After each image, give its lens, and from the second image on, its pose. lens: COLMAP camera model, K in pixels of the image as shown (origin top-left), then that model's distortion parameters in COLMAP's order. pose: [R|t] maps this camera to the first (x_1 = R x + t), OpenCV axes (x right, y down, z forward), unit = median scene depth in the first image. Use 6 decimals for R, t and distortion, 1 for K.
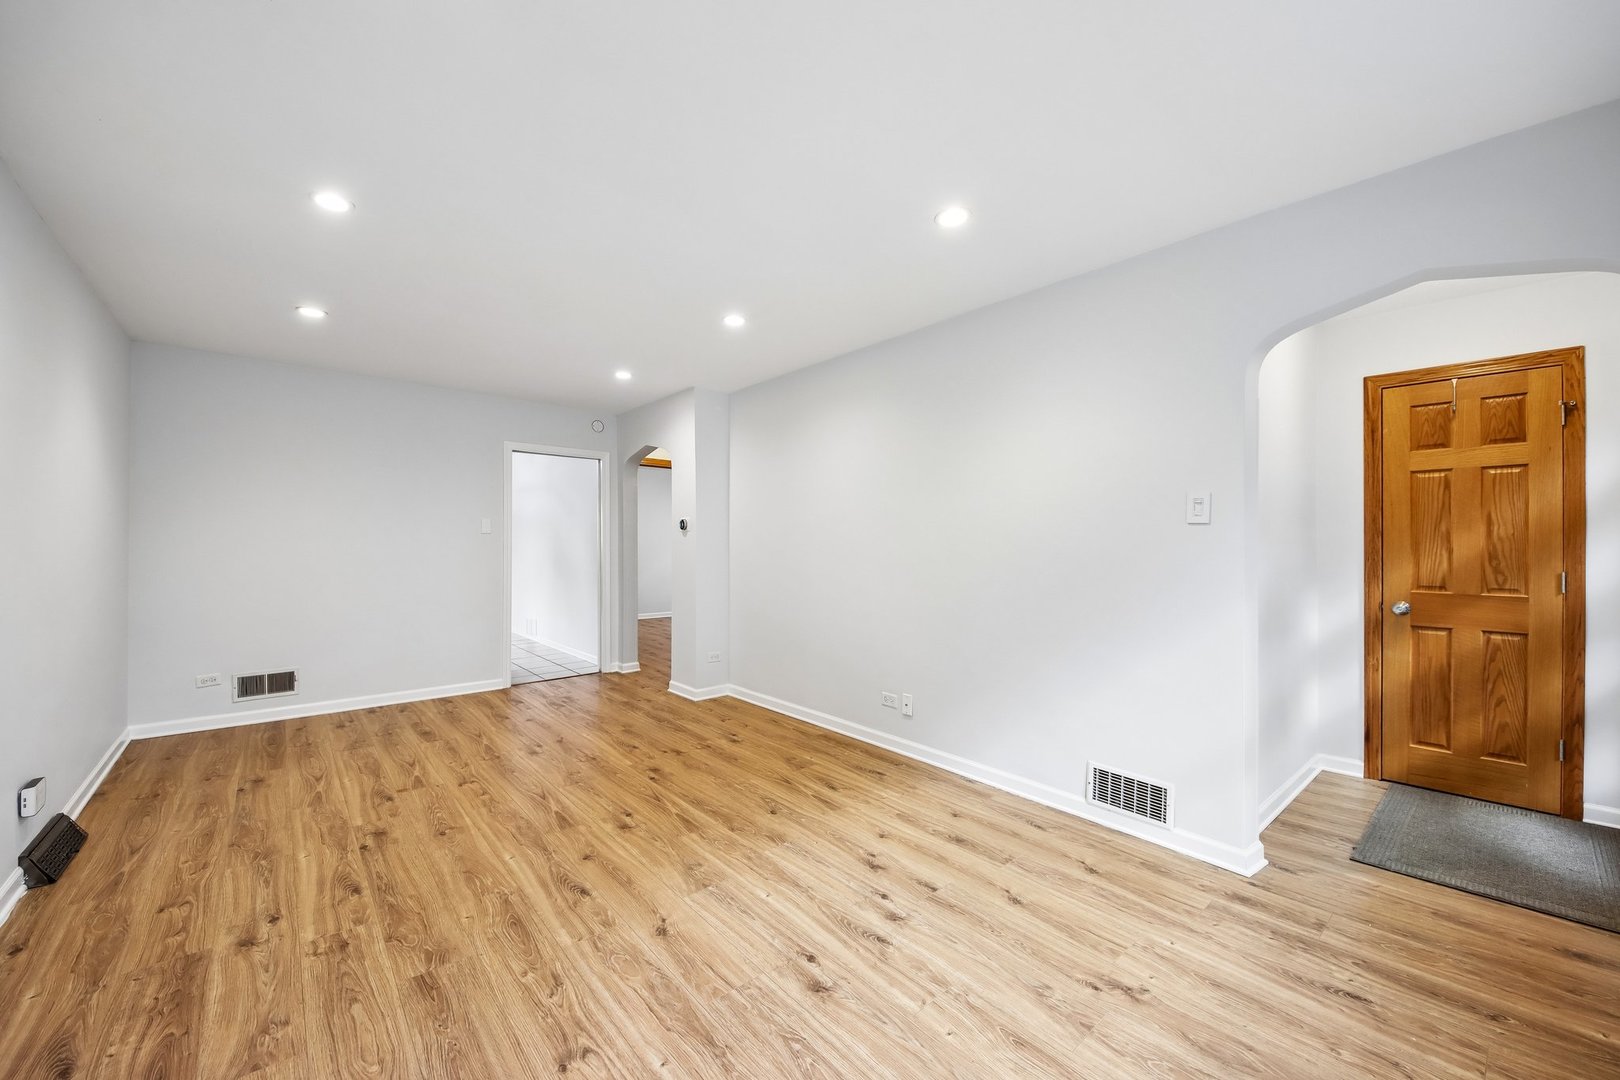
lens RADIAL K [[633.1, 0, 809.8], [0, 633.1, 536.1], [0, 0, 1]] dist [0.002713, -0.000841]
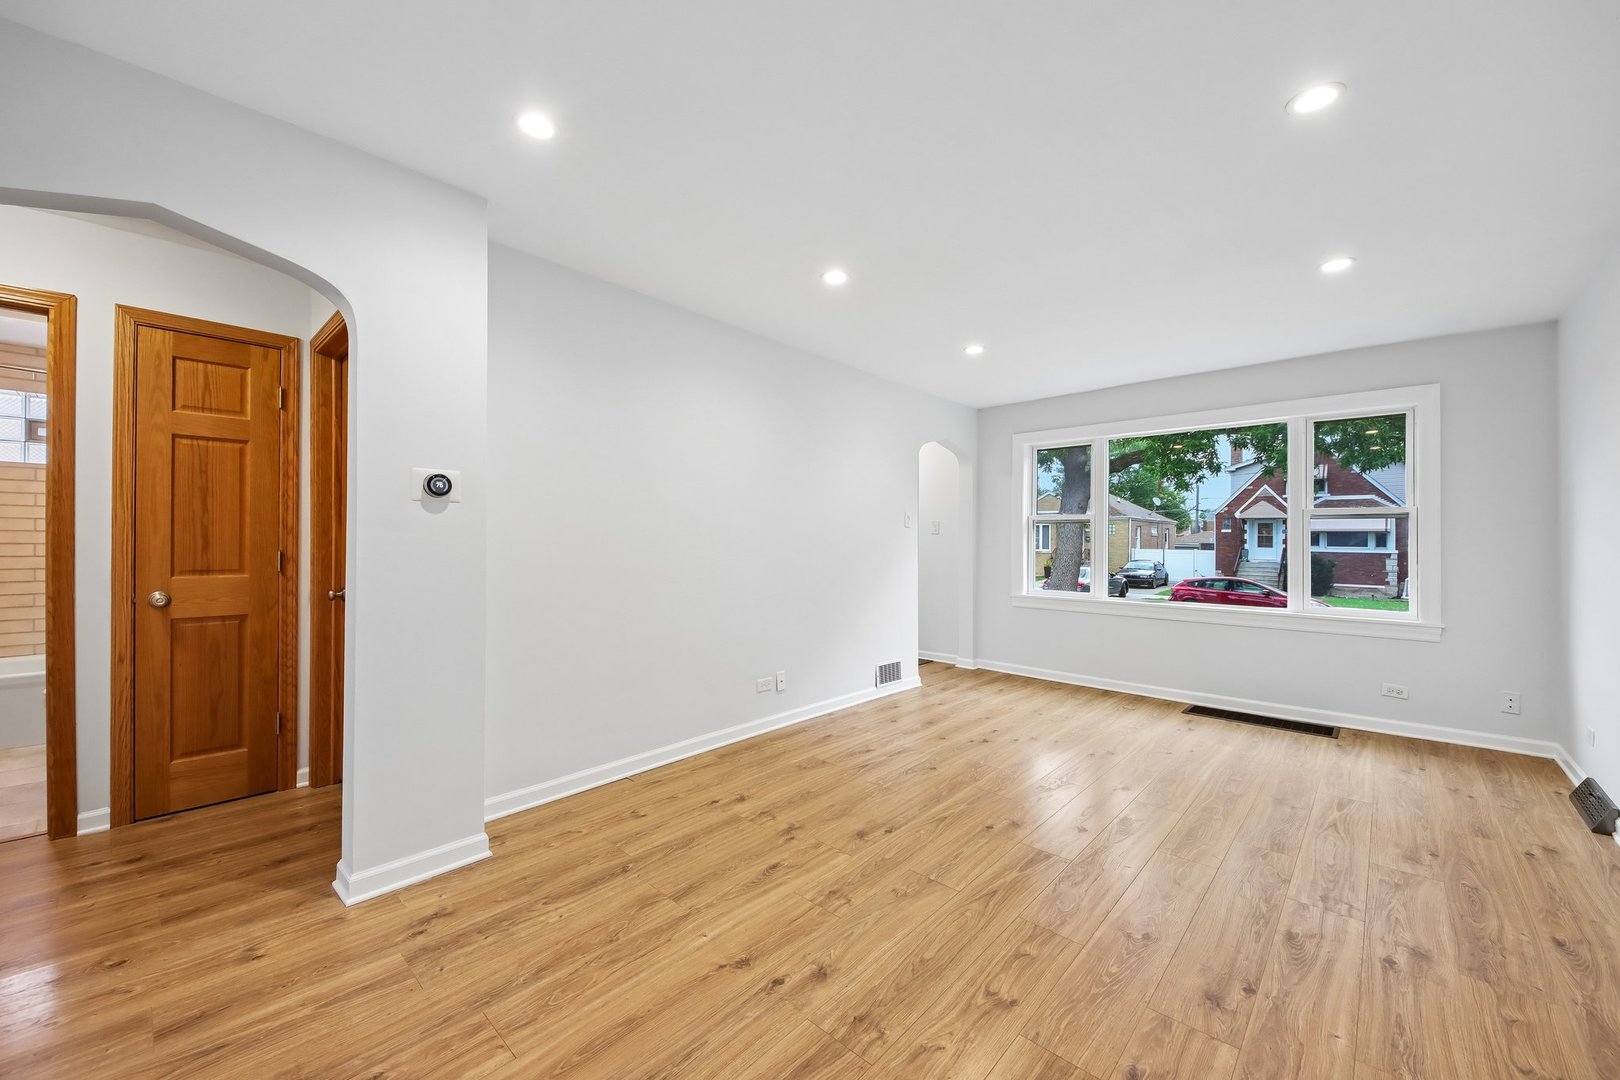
lens RADIAL K [[633.1, 0, 811.6], [0, 633.1, 541.4], [0, 0, 1]] dist [0.002713, -0.000841]
pose [[-0.124591, -0.021397, 0.991977, -0.991425], [-0.013915, 0.999707, 0.019816, 0.010312], [-0.992111, -0.011335, -0.124853, 1.181184]]
